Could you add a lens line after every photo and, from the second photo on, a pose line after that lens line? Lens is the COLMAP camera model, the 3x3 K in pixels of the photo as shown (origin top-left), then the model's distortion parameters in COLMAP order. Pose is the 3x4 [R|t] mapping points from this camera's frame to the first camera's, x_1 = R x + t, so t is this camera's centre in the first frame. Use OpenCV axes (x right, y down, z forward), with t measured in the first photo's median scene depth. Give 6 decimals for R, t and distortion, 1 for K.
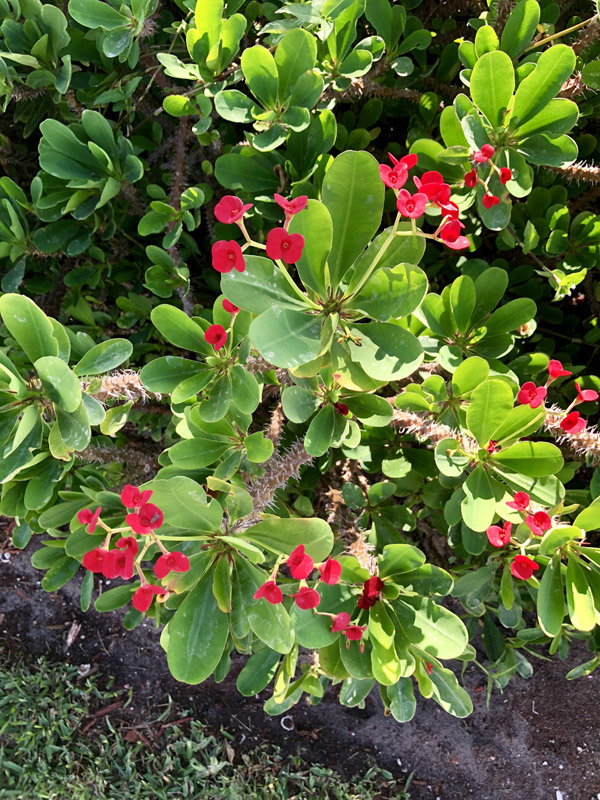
lens RADIAL K [[657.3, 0, 300.9], [0, 657.3, 398.1], [0, 0, 1]] dist [-0.066256, 0.023023]
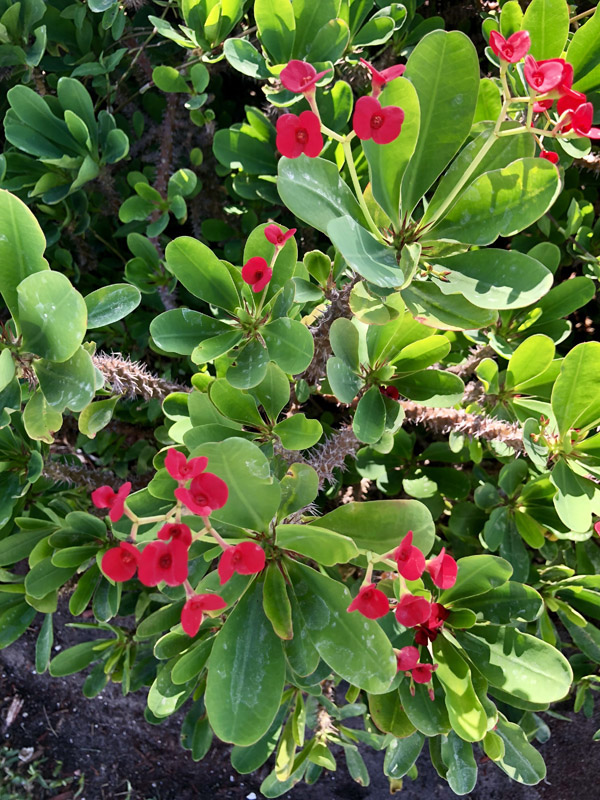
lens RADIAL K [[657.3, 0, 295.7], [0, 657.3, 398.6], [0, 0, 1]] dist [-0.066256, 0.023023]
pose [[0.996605, 0.000580, 0.082331, -0.106463], [0.008060, 0.994485, -0.104571, 0.095180], [-0.081938, 0.104880, 0.991104, 0.182295]]
